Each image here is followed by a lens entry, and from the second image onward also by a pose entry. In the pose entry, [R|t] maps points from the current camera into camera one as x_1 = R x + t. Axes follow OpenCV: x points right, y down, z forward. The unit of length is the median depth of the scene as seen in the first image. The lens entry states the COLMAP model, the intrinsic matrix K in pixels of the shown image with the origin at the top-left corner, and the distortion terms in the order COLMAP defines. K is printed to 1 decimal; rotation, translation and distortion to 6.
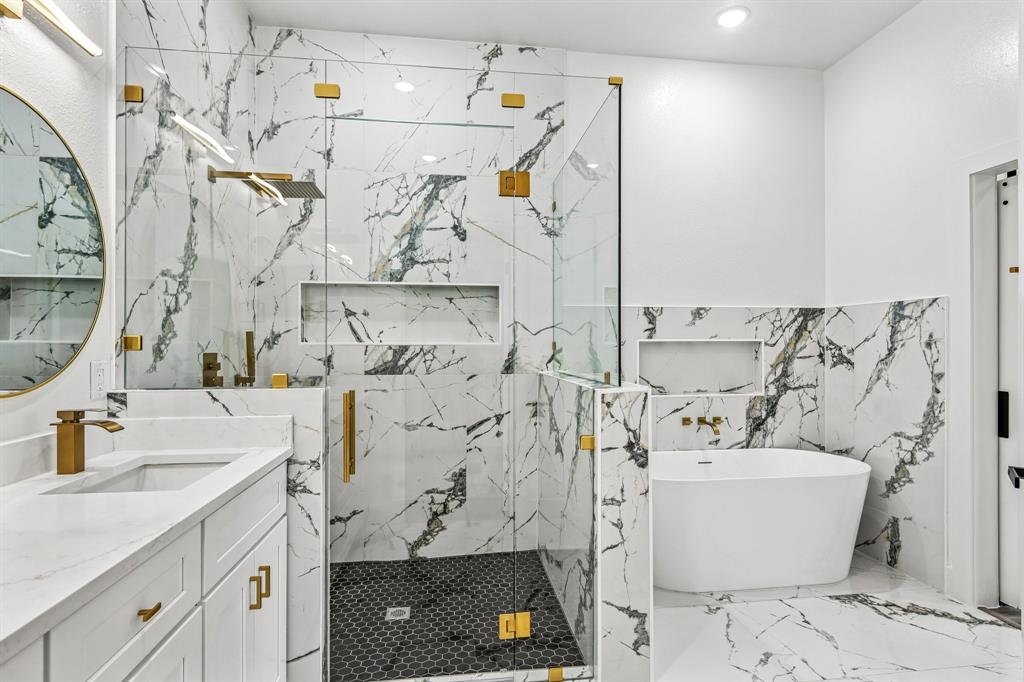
lens RADIAL K [[541.5, 0, 511.5], [0, 541.5, 342.5], [0, 0, 1]] dist [0.005476, -0.001107]
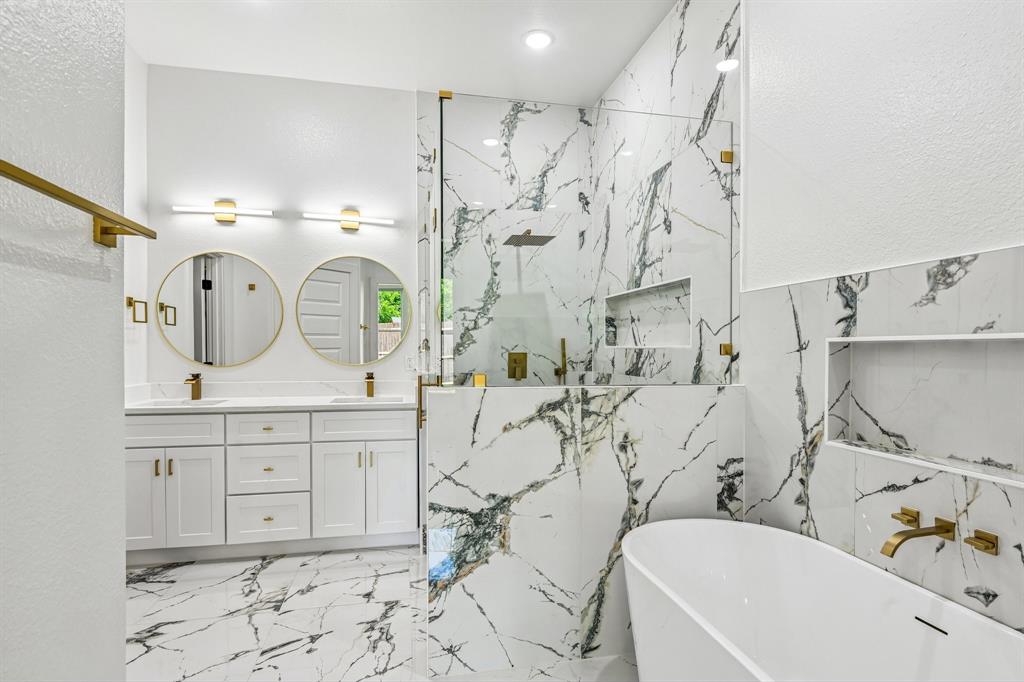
lens RADIAL K [[521.9, 0, 512.4], [0, 521.9, 350.9], [0, 0, 1]] dist [0.009505, -0.002714]
pose [[0.085943, 0.005175, -0.996287, 0.752851], [0.002414, 0.999982, 0.005403, 0.003650], [0.996297, -0.002870, 0.085929, 0.652880]]
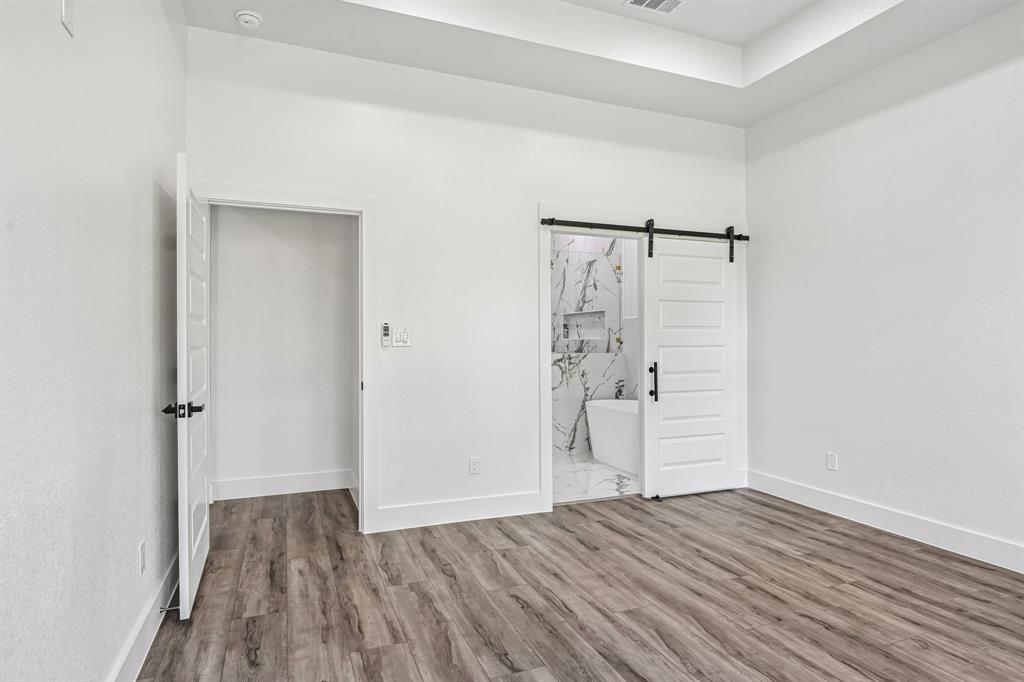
lens RADIAL K [[575.4, 0, 511.3], [0, 575.4, 341.5], [0, 0, 1]] dist [0.020014, 0.000363]
pose [[0.260301, 0.001872, -0.965526, 1.969448], [0.007718, 0.999962, 0.004020, 0.000710], [0.965497, -0.008498, 0.260277, 0.092464]]
